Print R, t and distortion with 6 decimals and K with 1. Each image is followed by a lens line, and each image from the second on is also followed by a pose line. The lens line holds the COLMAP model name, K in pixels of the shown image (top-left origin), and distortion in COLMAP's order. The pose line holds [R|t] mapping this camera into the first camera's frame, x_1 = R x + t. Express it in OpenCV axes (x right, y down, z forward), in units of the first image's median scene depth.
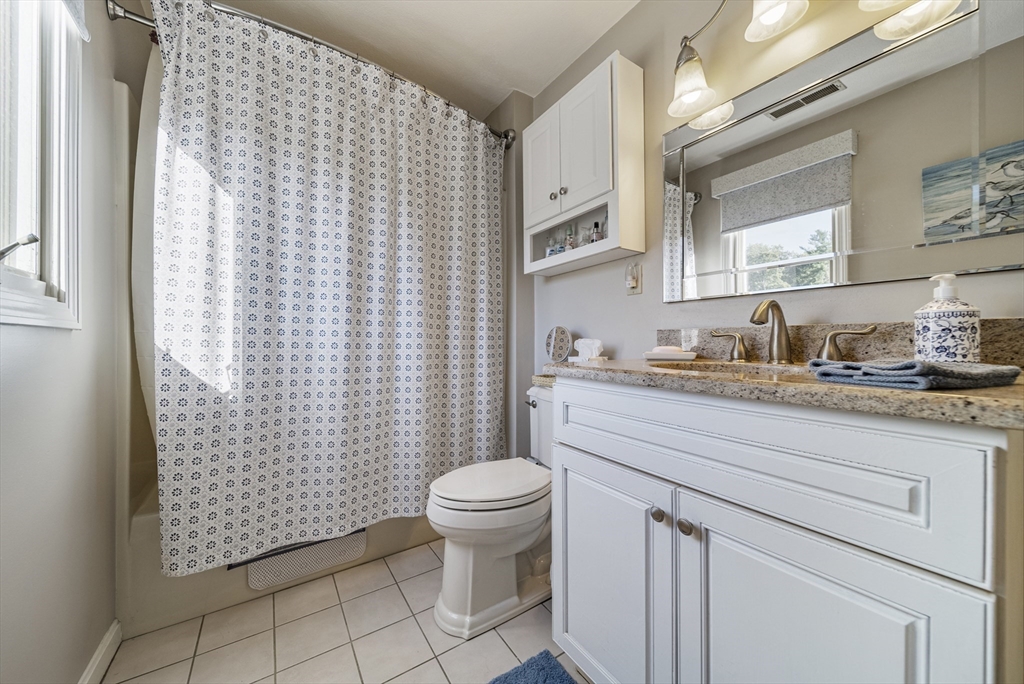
lens RADIAL K [[367.5, 0, 514.0], [0, 367.5, 344.9], [0, 0, 1]] dist [0.000570, -0.001318]
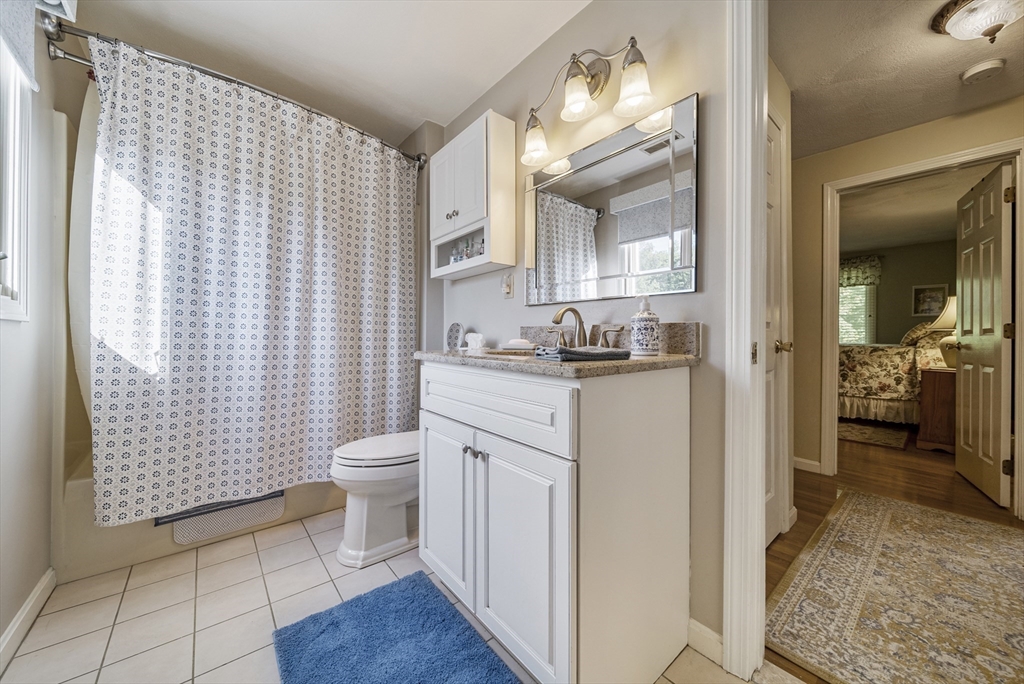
lens RADIAL K [[367.5, 0, 509.5], [0, 367.5, 338.5], [0, 0, 1]] dist [0.000570, -0.001318]
pose [[0.994499, 0.007572, 0.104472, 0.227555], [-0.007369, 0.999970, -0.002333, 0.004429], [-0.104487, 0.001550, 0.994525, -0.294585]]
